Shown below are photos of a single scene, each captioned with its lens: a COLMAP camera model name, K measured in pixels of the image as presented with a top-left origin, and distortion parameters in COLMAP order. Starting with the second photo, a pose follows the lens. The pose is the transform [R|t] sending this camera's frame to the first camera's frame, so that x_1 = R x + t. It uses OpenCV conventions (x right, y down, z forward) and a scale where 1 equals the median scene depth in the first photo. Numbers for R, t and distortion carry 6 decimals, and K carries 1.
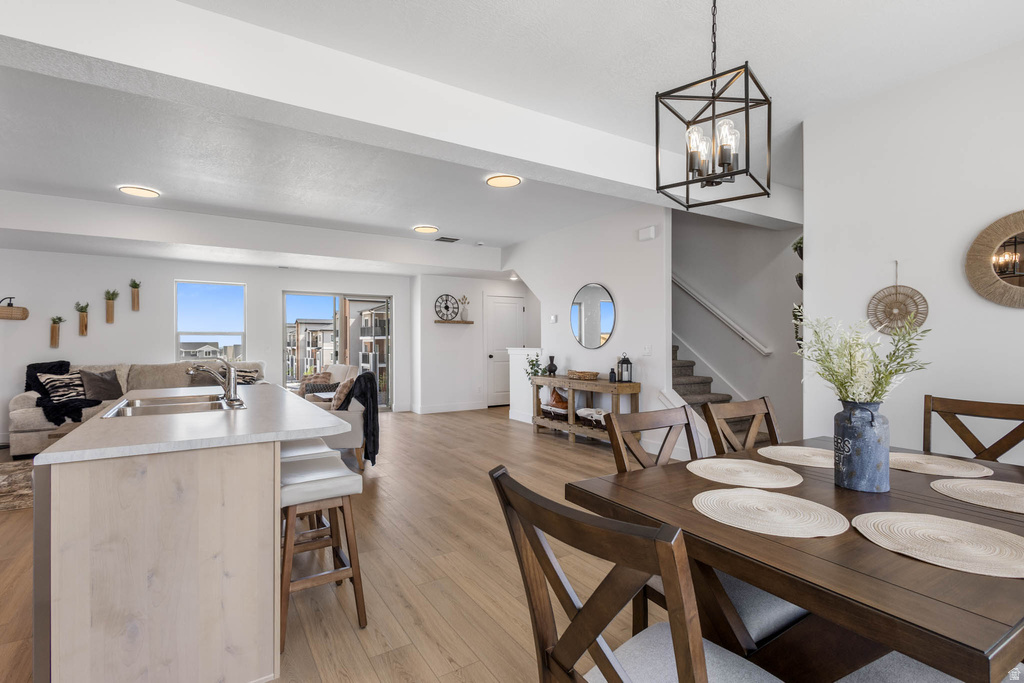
lens RADIAL K [[487.9, 0, 517.6], [0, 487.9, 339.2], [0, 0, 1]] dist [0.000388, -0.000135]
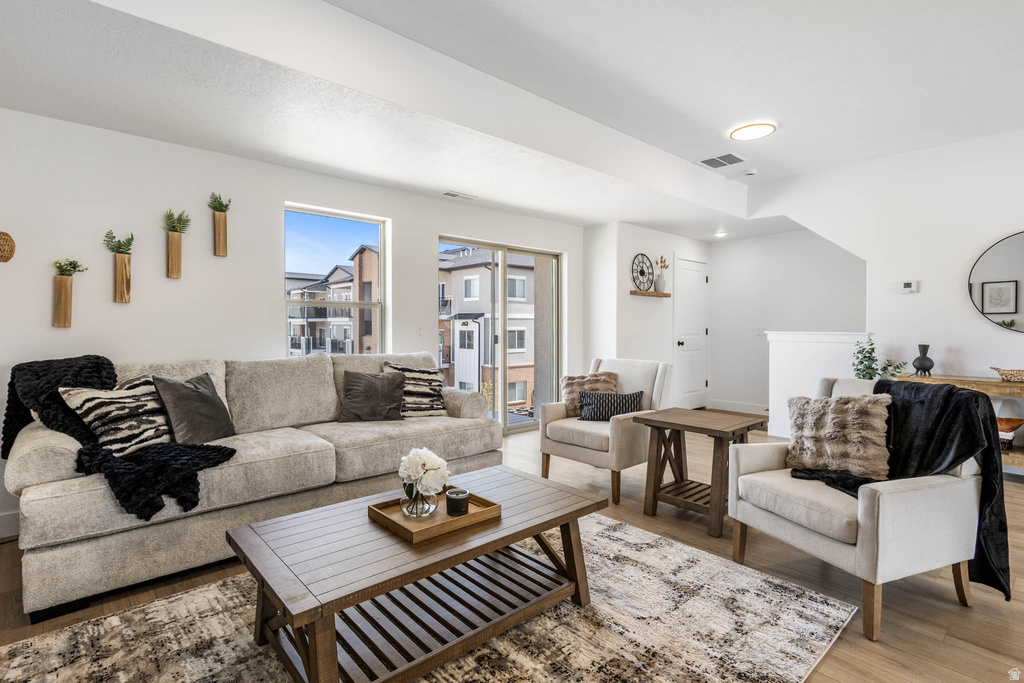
lens RADIAL K [[495.8, 0, 510.9], [0, 495.8, 330.1], [0, 0, 1]] dist [0.002167, 0.000459]
pose [[0.987975, 0.005033, 0.154533, -0.599572], [-0.007100, 0.999893, 0.012826, 0.011505], [-0.154452, -0.013769, 0.987904, 0.466997]]
